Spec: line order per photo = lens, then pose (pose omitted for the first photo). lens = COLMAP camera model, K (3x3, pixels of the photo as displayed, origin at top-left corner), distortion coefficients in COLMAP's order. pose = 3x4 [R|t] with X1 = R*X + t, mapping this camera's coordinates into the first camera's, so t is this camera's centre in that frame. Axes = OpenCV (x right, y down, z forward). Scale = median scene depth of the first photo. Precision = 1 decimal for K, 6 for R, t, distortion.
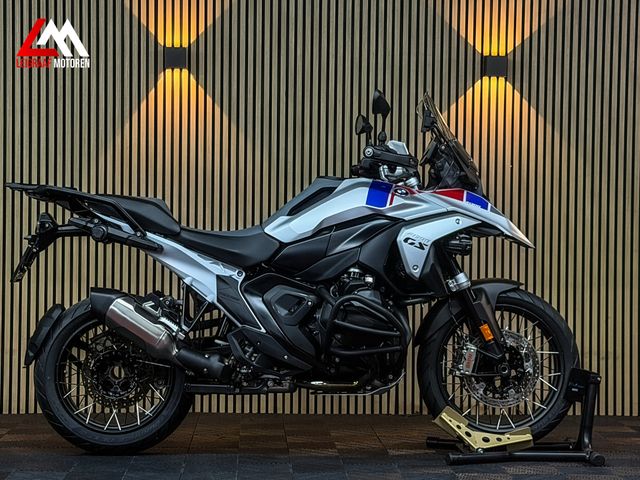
lens RADIAL K [[1422.7, 0, 322.0], [0, 1422.7, 242.6], [0, 0, 1]] dist [0.134709, 0.000000]
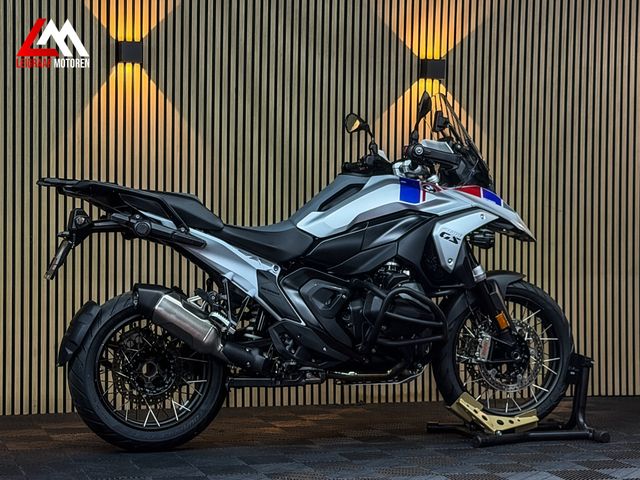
lens RADIAL K [[1422.7, 0, 323.6], [0, 1422.7, 242.3], [0, 0, 1]] dist [0.134709, 0.000000]
pose [[0.966739, -0.005377, 0.255707, -0.283702], [0.004741, 0.999984, 0.003102, 0.000259], [-0.255720, -0.001787, 0.966749, 0.008281]]
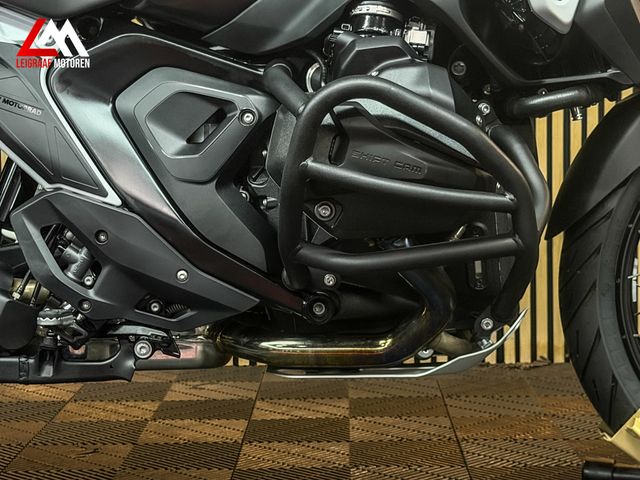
lens RADIAL K [[1422.7, 0, 320.5], [0, 1422.7, 254.7], [0, 0, 1]] dist [0.134709, 0.000000]
pose [[0.997417, -0.021300, -0.068598, 0.031589], [0.028056, 0.994684, 0.099078, 0.041568], [0.066123, -0.100747, 0.992712, 0.648627]]
